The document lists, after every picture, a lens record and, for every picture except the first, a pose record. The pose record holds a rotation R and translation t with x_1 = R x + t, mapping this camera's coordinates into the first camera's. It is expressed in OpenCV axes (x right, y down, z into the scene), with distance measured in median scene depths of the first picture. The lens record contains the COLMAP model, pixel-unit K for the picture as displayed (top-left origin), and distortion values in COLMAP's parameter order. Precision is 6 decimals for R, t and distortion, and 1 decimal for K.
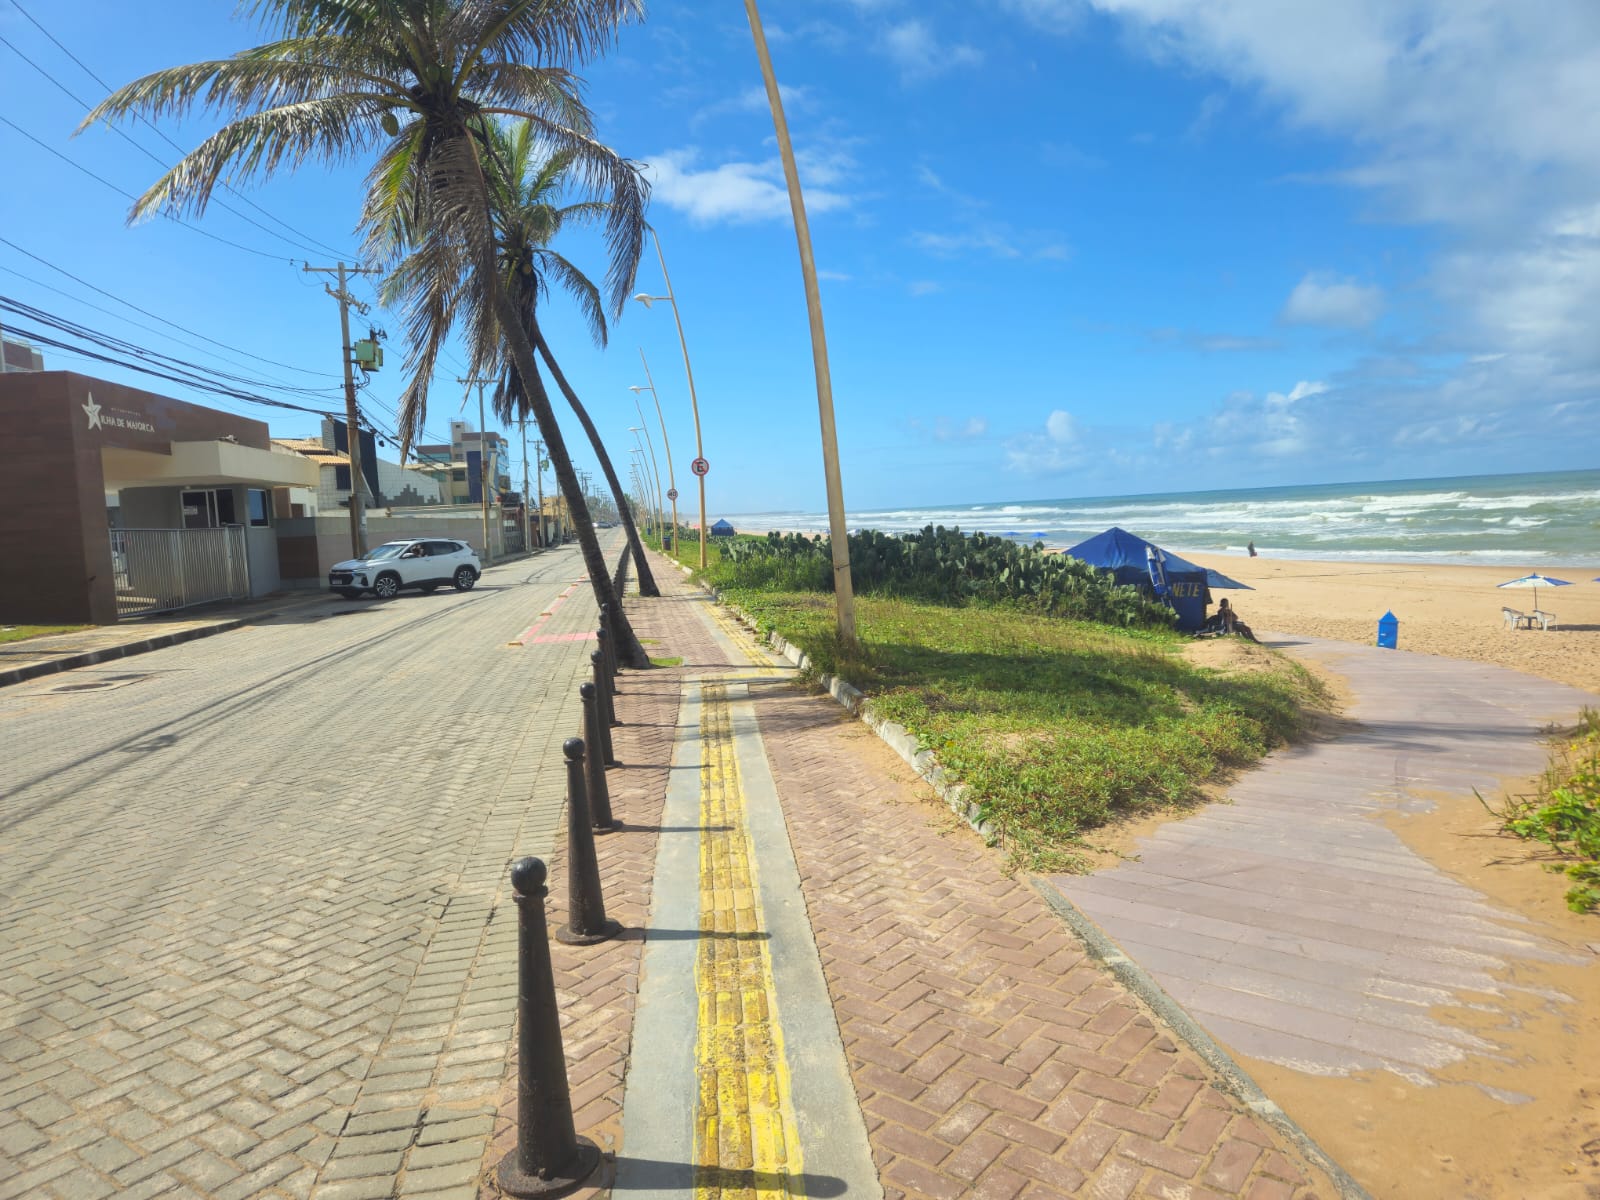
lens RADIAL K [[1072.9, 0, 800.0], [0, 1072.9, 600.0], [0, 0, 1]] dist [0.053591, -0.030066]
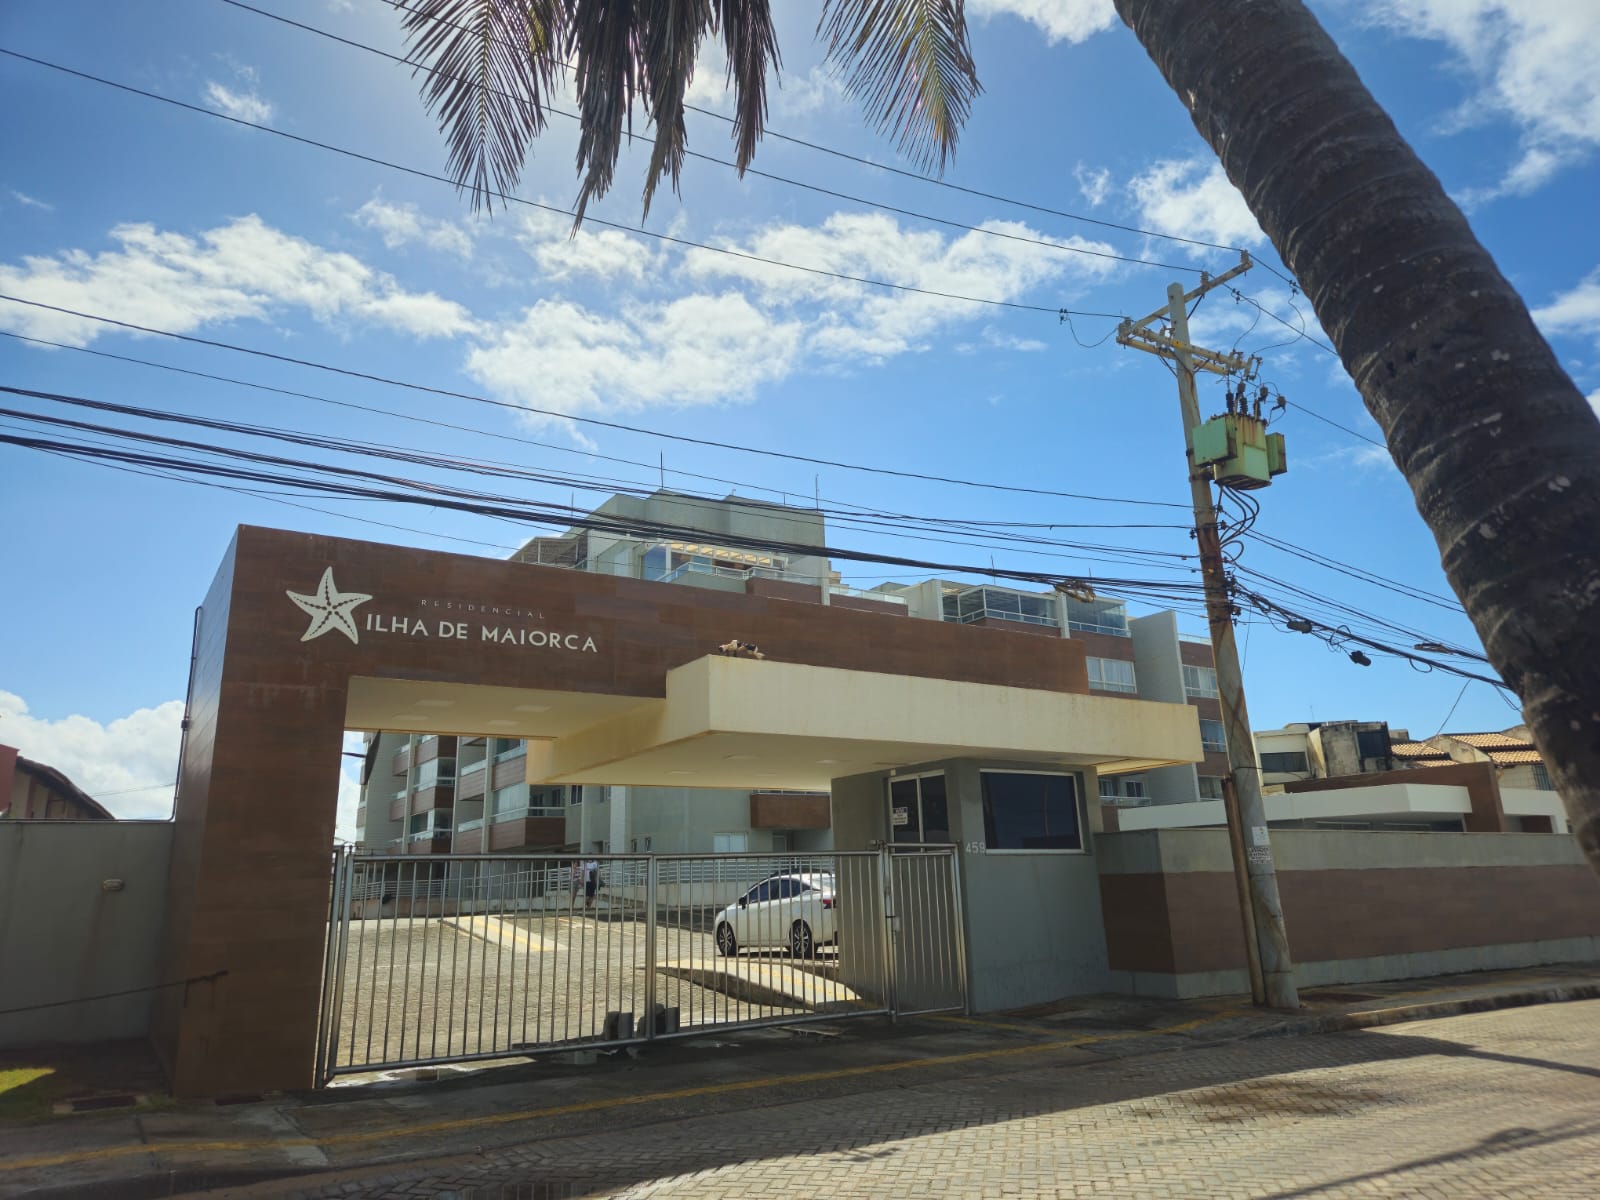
lens RADIAL K [[1072.9, 0, 800.0], [0, 1072.9, 600.0], [0, 0, 1]] dist [0.053591, -0.030066]
pose [[0.414179, -0.202078, -0.887480, -0.093660], [-0.061974, 0.966519, -0.248998, -0.047047], [0.908083, 0.158130, 0.387789, 0.679683]]
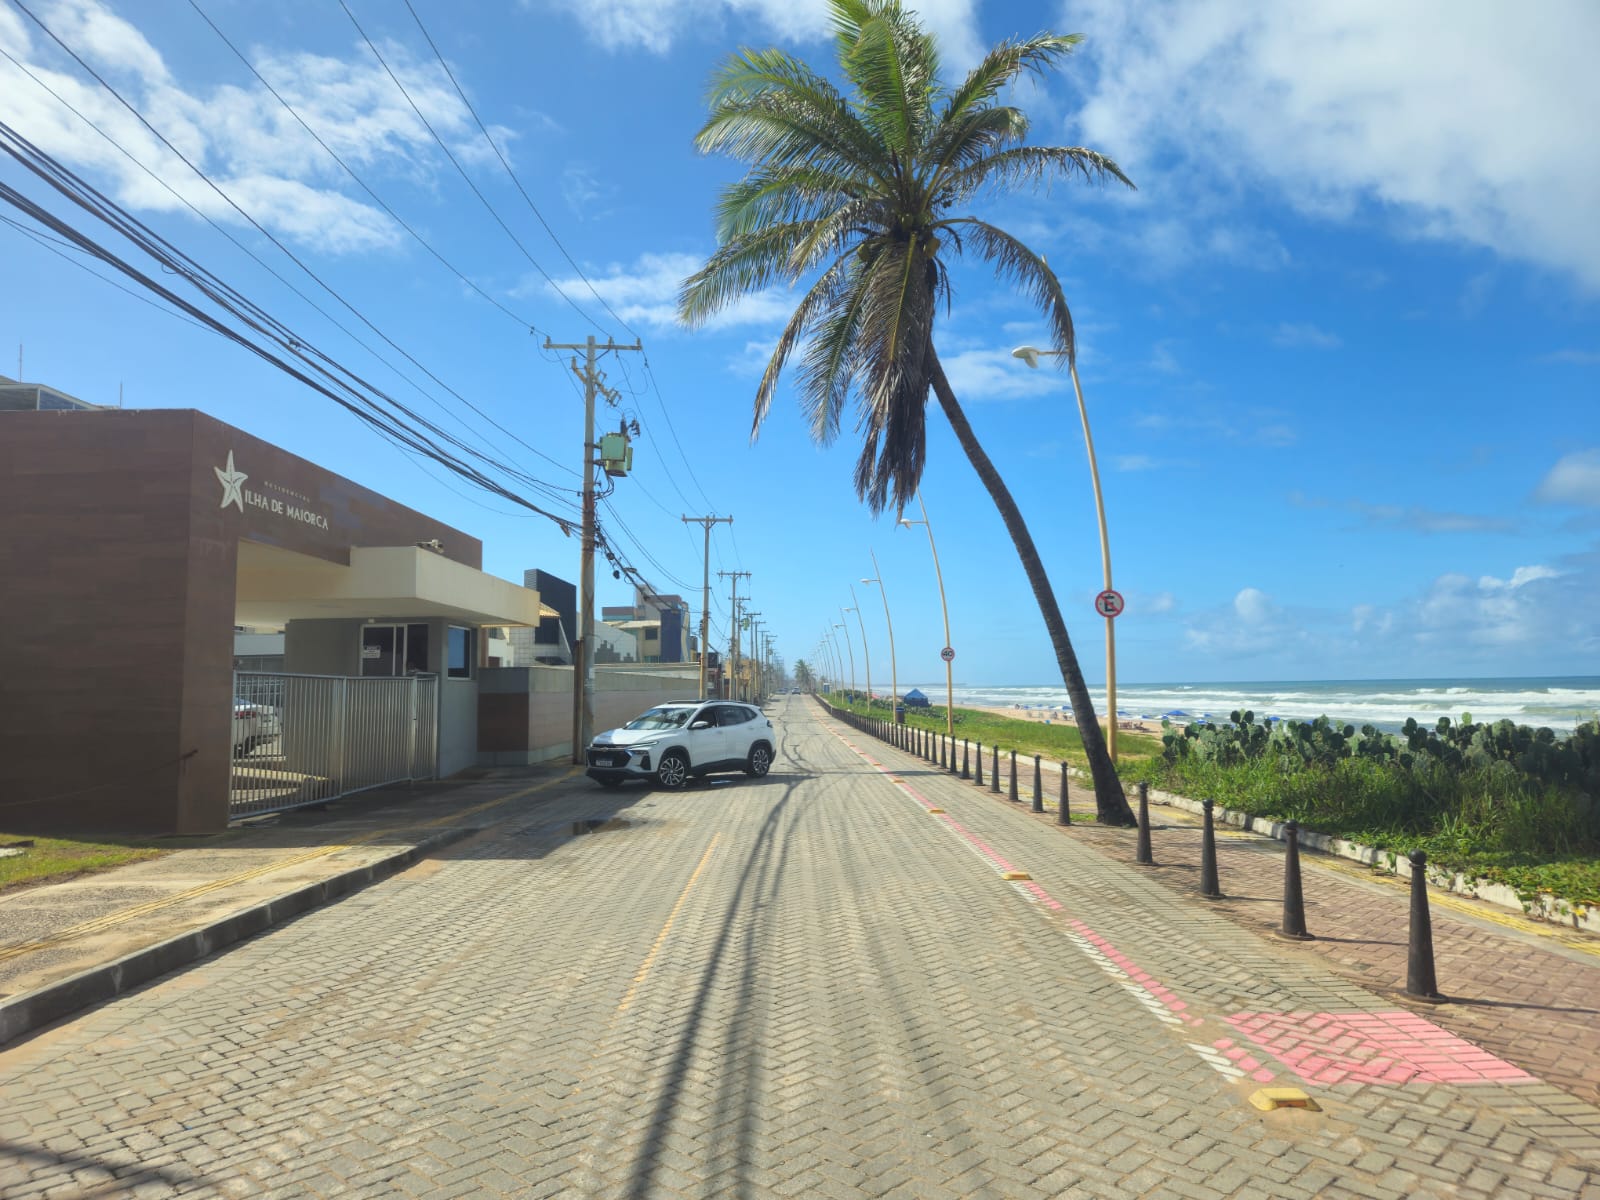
lens RADIAL K [[1072.9, 0, 800.0], [0, 1072.9, 600.0], [0, 0, 1]] dist [0.053591, -0.030066]
pose [[0.988466, 0.023423, -0.149620, -0.159110], [-0.046704, 0.986960, -0.154041, -0.017713], [0.144061, 0.159252, 0.976670, 0.308069]]
